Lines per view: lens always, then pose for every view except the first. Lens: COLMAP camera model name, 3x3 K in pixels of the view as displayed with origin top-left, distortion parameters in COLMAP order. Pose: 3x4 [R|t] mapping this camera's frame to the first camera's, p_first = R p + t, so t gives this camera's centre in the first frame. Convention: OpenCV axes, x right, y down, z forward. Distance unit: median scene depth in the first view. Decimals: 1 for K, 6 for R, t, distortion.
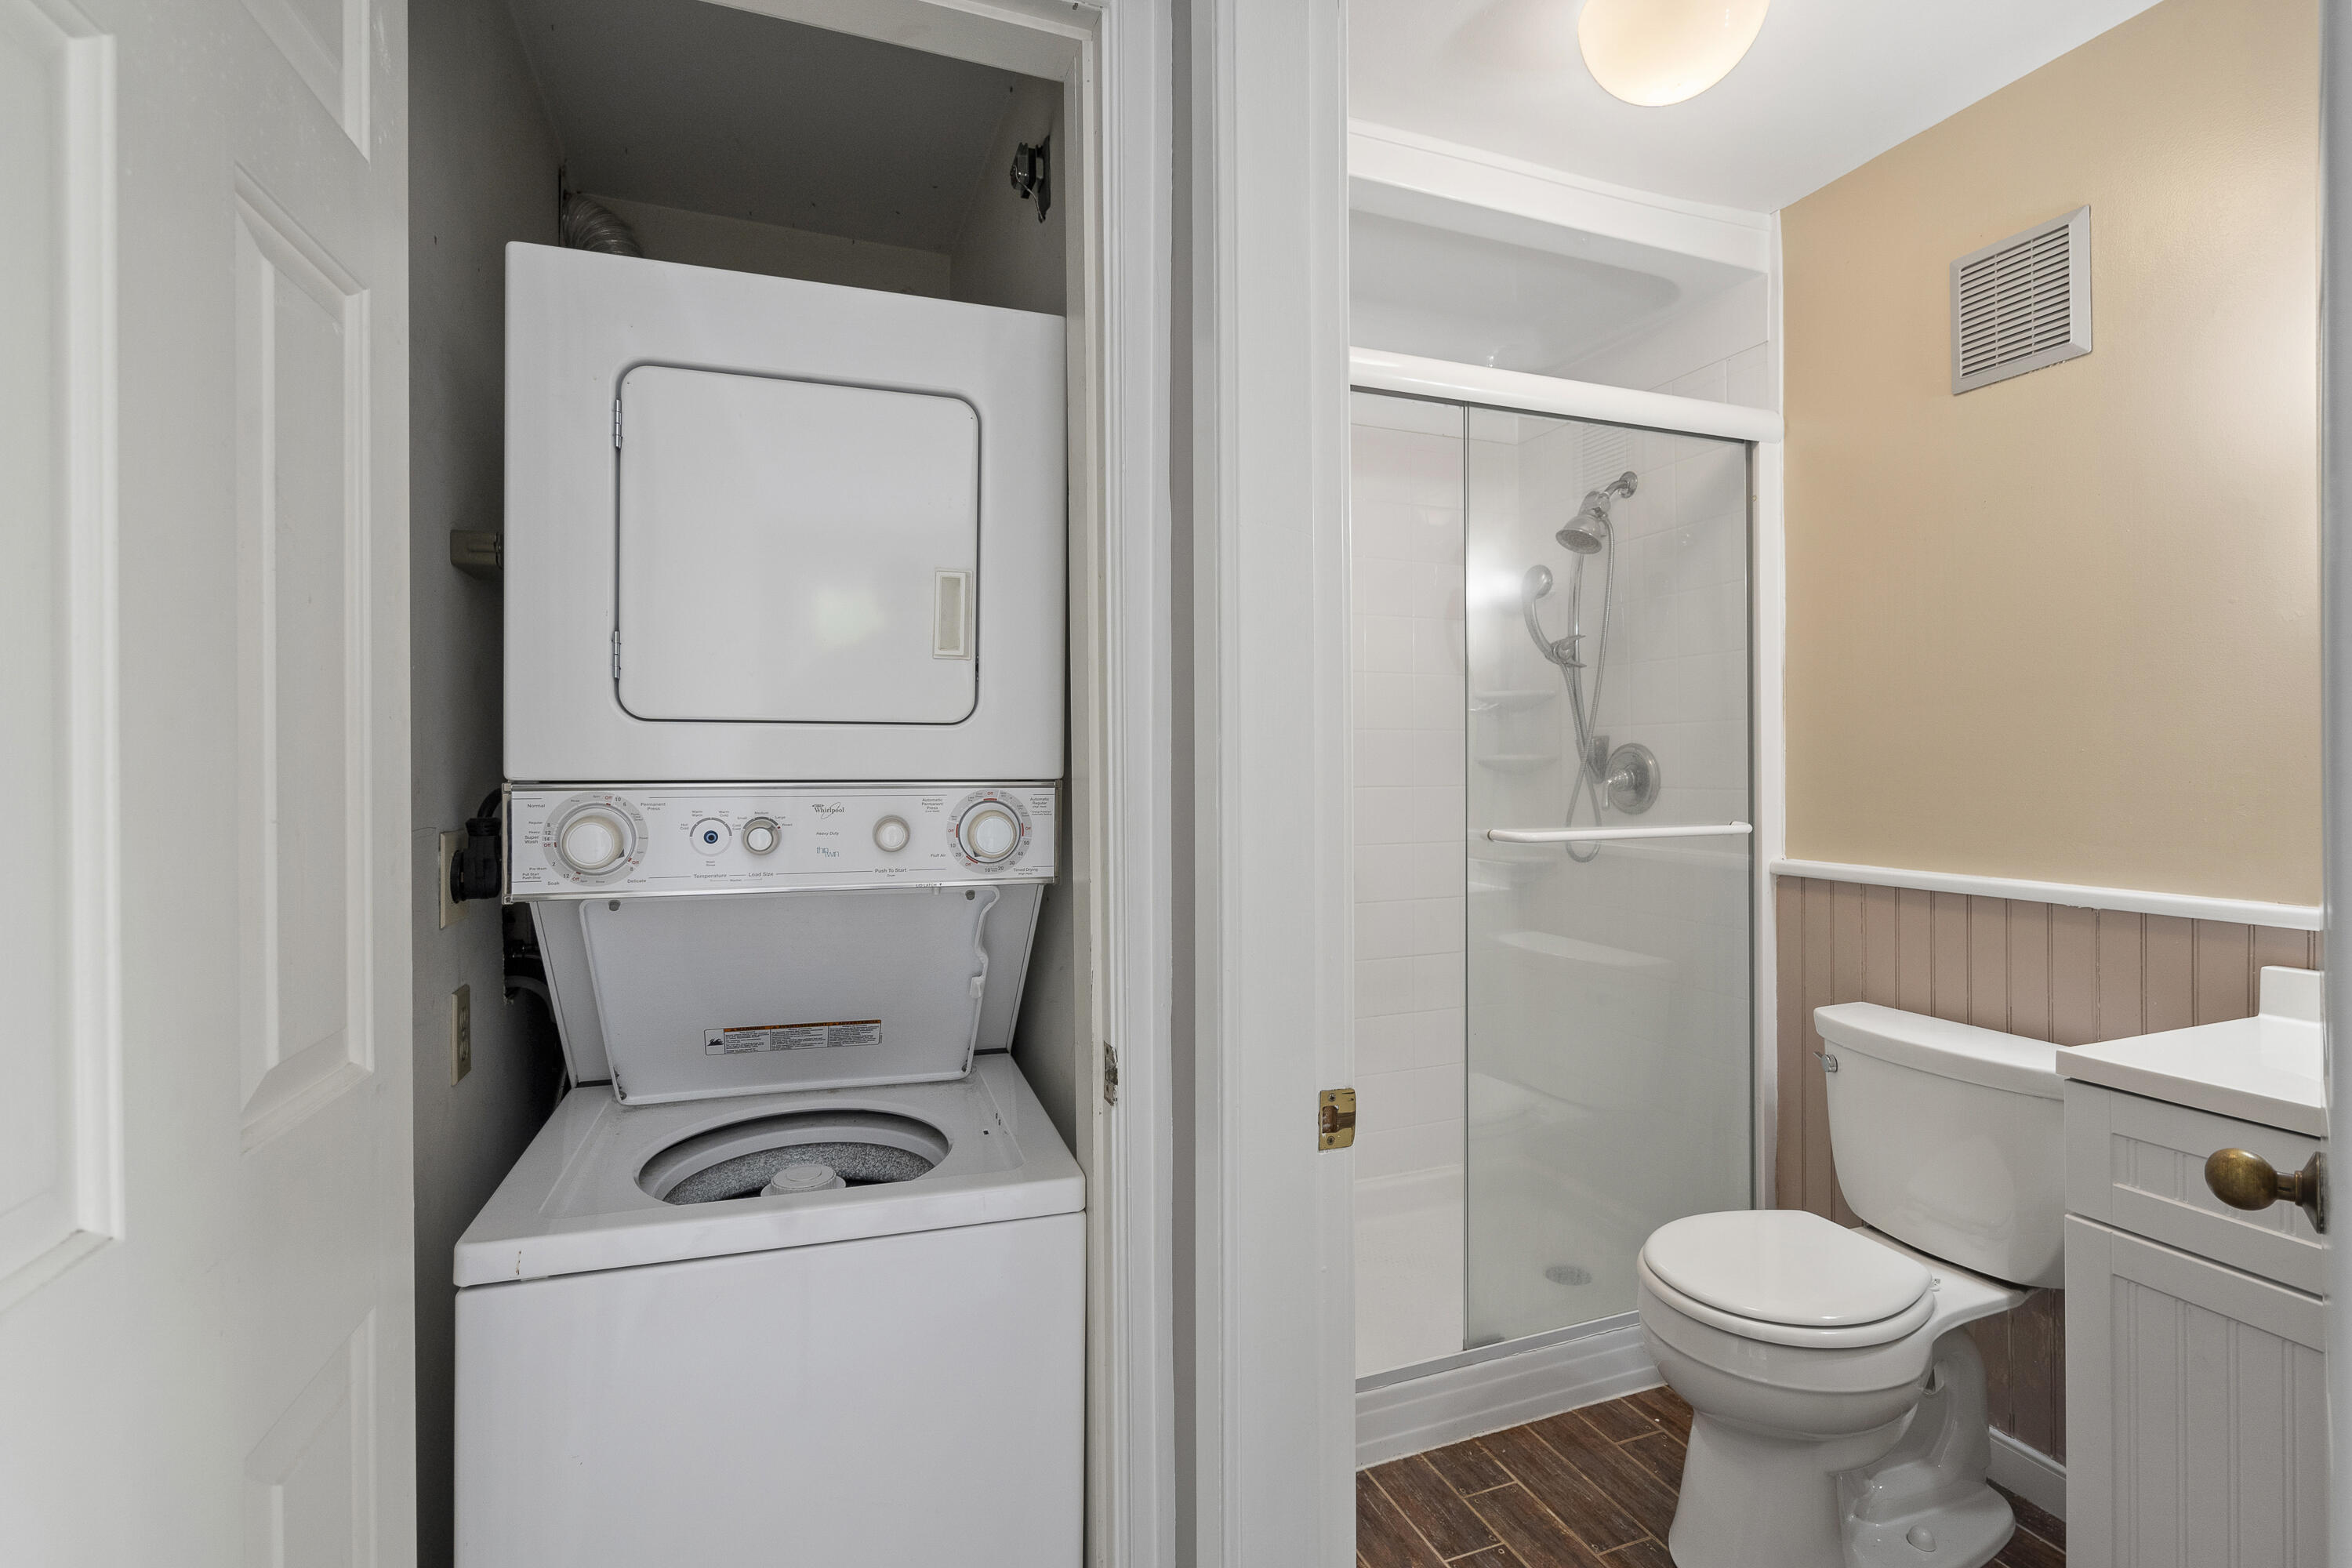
lens RADIAL K [[1067.9, 0, 1195.9], [0, 1067.9, 761.2], [0, 0, 1]] dist [0.008671, 0.001408]
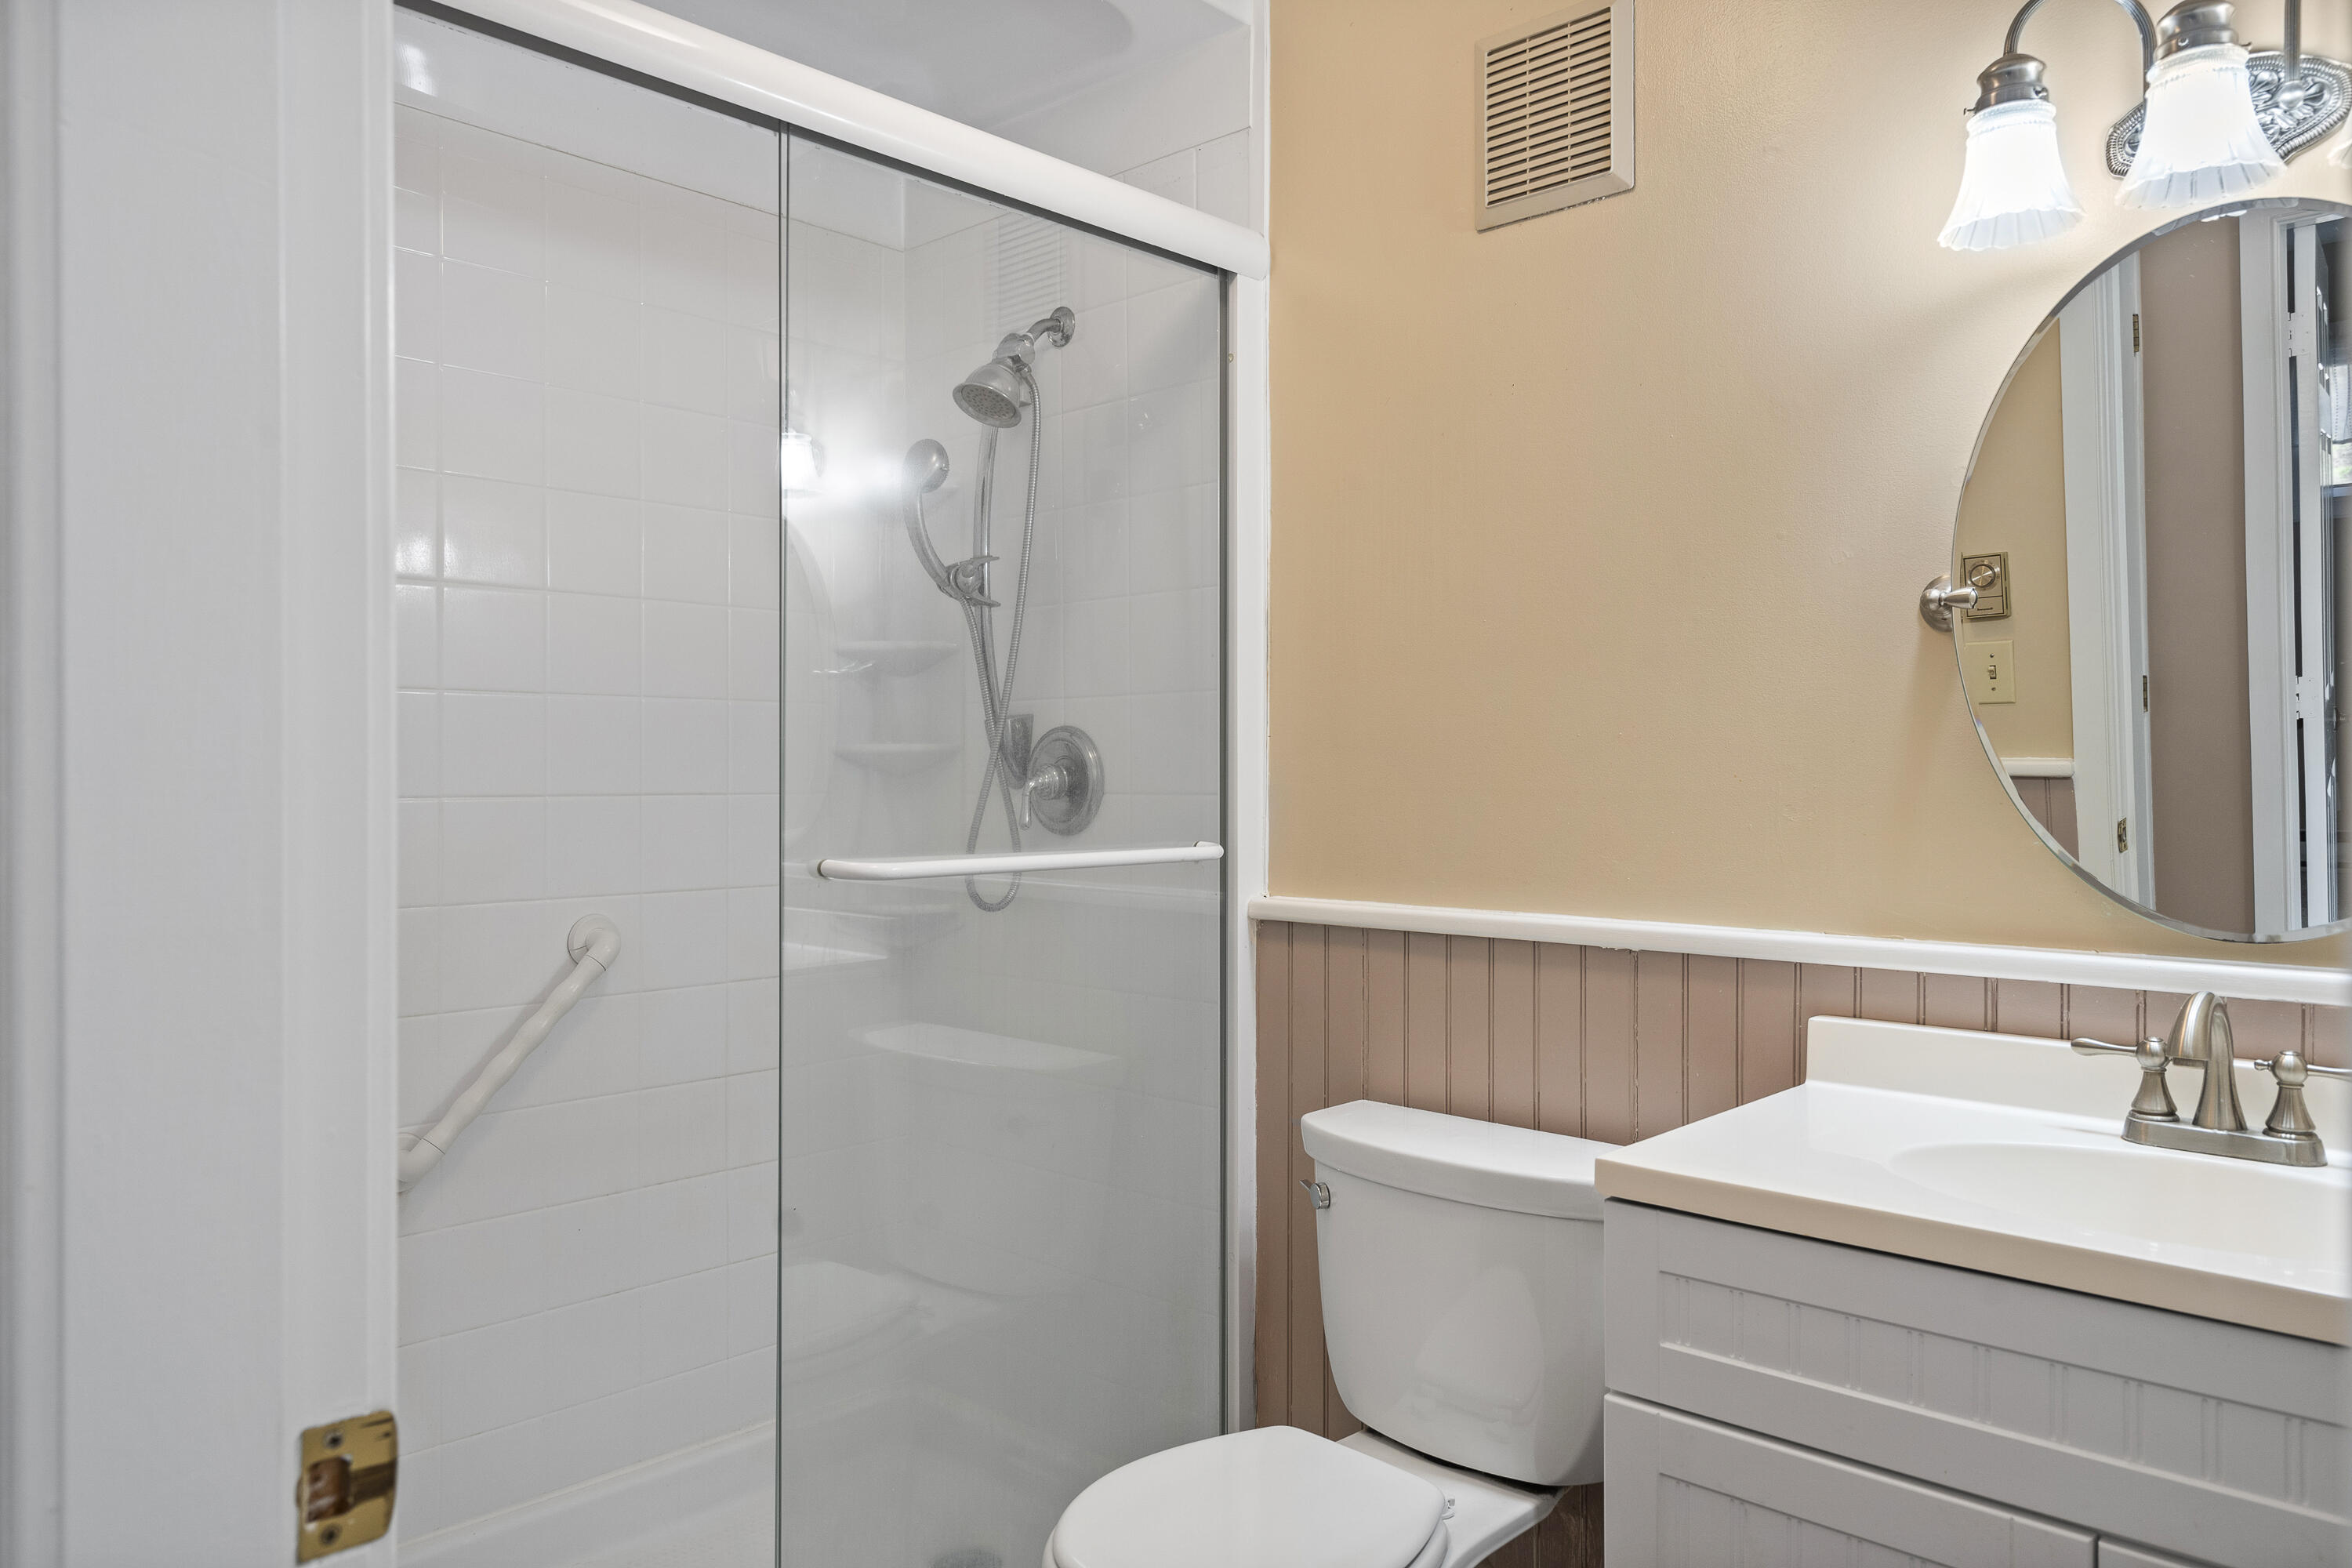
lens RADIAL K [[1587.8, 0, 1166.9], [0, 1587.8, 776.6], [0, 0, 1]] dist [0.040837, -0.002071]
pose [[0.910251, 0.005252, 0.414023, 0.076933], [-0.005599, 0.999984, -0.000376, 0.016907], [-0.414018, -0.001976, 0.910266, 0.113741]]
